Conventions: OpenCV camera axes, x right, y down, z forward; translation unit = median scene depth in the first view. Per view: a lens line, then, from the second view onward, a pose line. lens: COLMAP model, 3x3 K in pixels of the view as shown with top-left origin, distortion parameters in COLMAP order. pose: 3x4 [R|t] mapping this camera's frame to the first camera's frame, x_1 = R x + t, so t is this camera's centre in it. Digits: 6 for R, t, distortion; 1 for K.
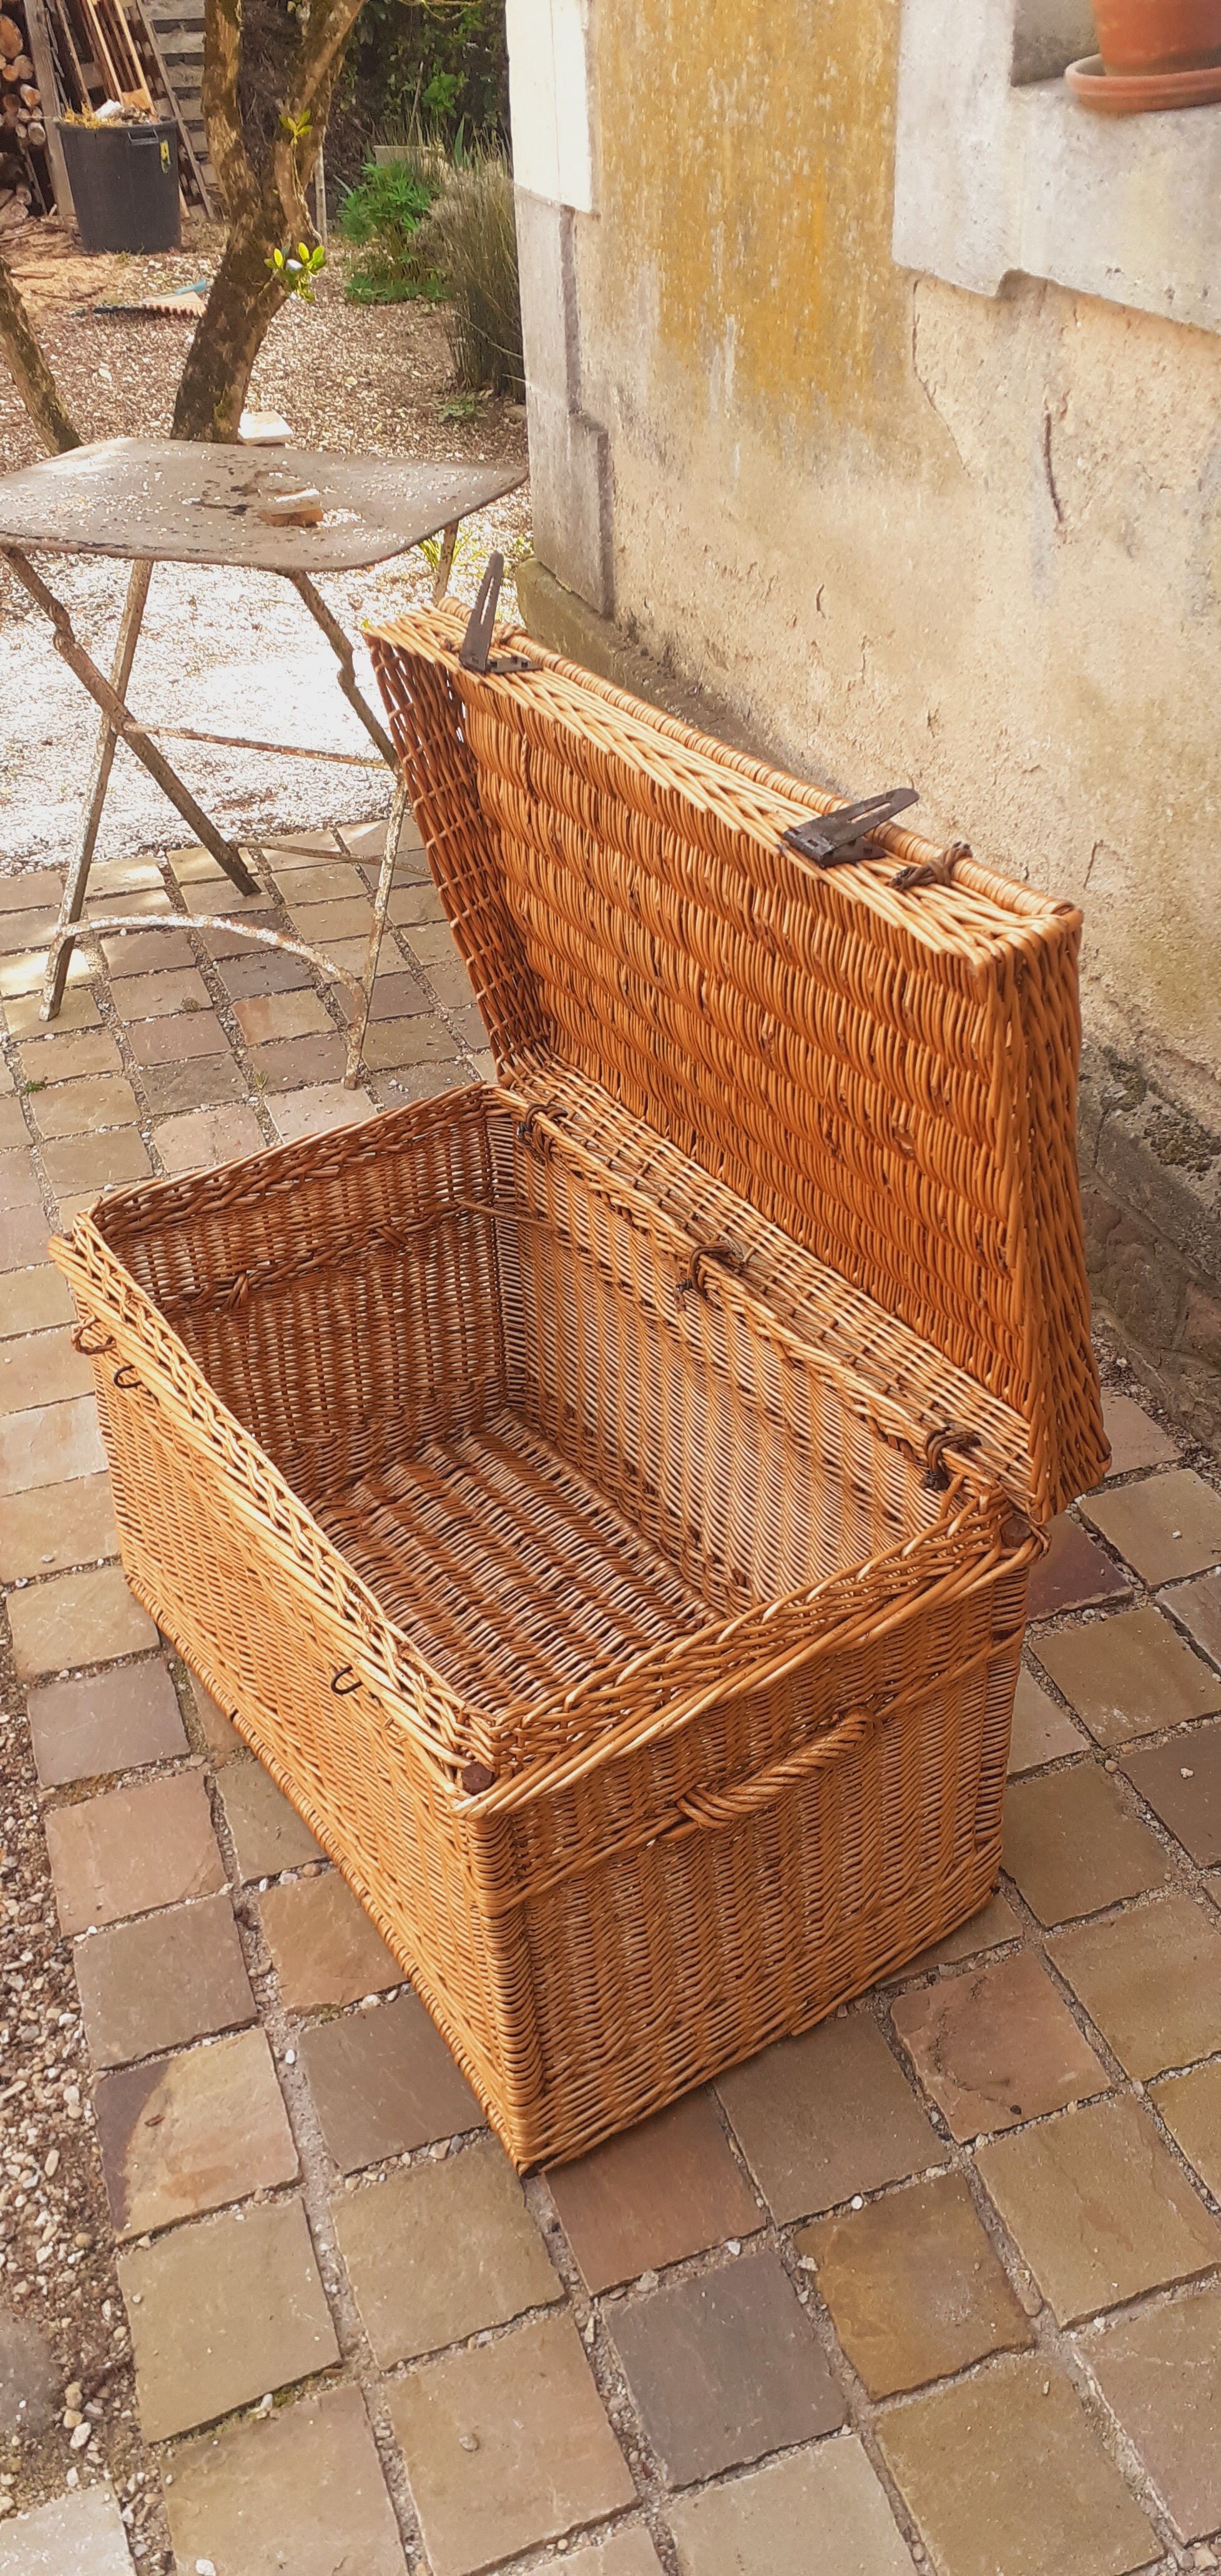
lens RADIAL K [[2176.7, 0, 610.5], [0, 2176.7, 1288.0], [0, 0, 1]] dist [0.082986, -0.002873]
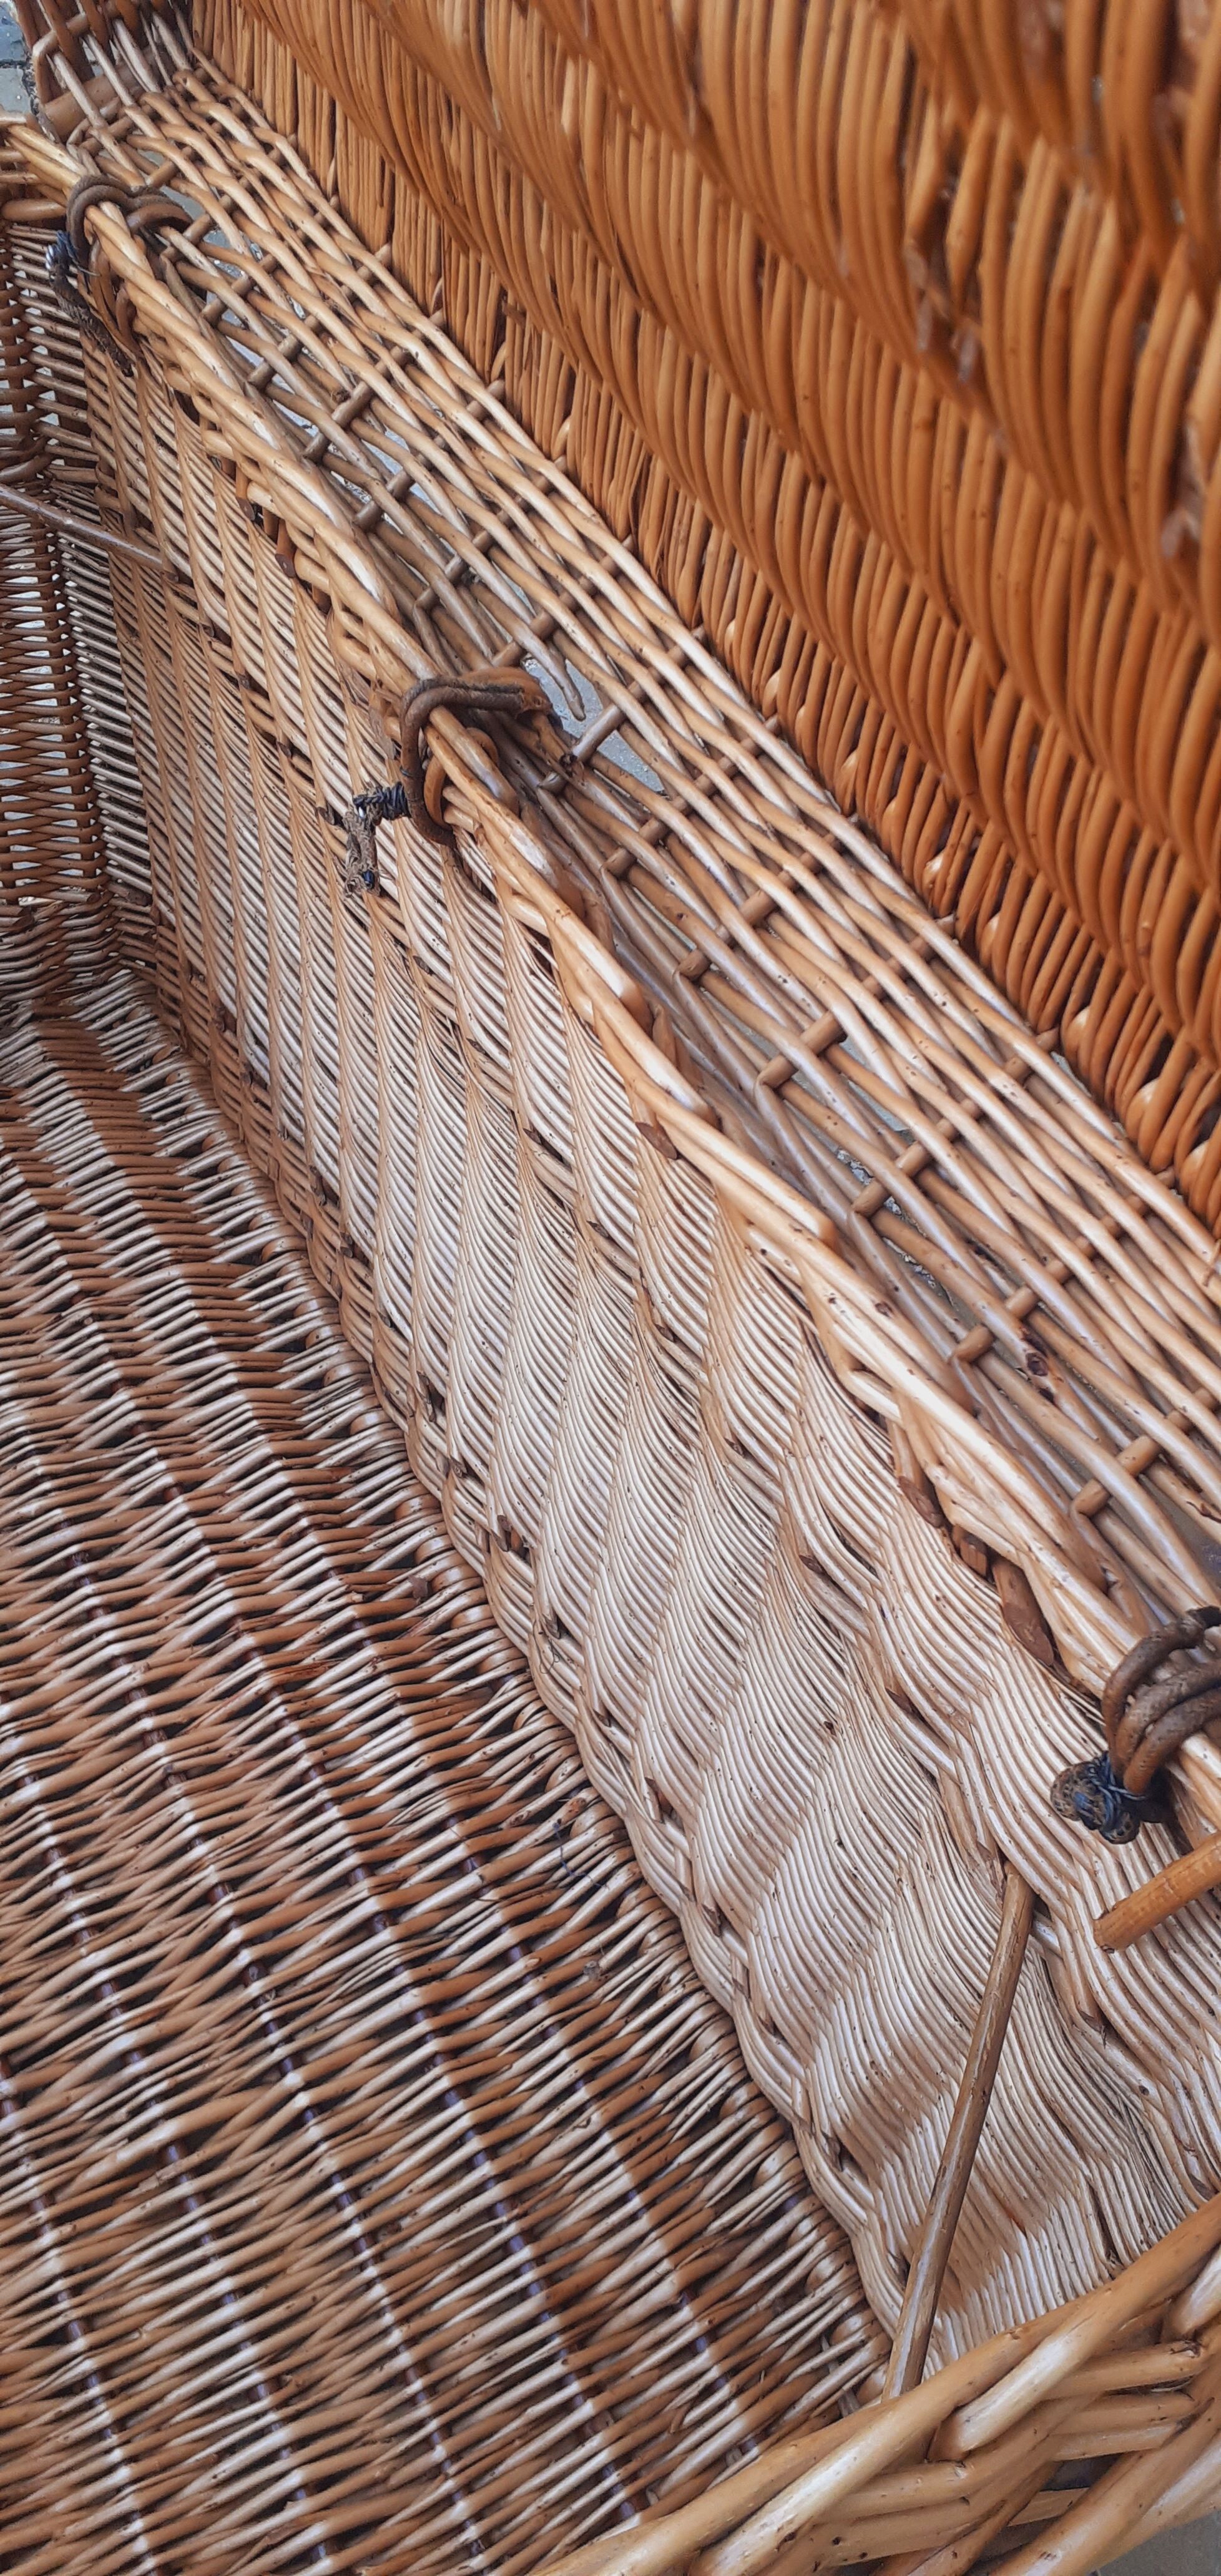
lens RADIAL K [[2008.4, 0, 656.5], [0, 2008.4, 1299.3], [0, 0, 1]] dist [0.054540, -0.120087]
pose [[0.991330, 0.127307, 0.032509, 0.065937], [-0.131218, 0.946495, 0.294838, -0.021824], [0.006765, -0.296548, 0.954994, 0.642178]]
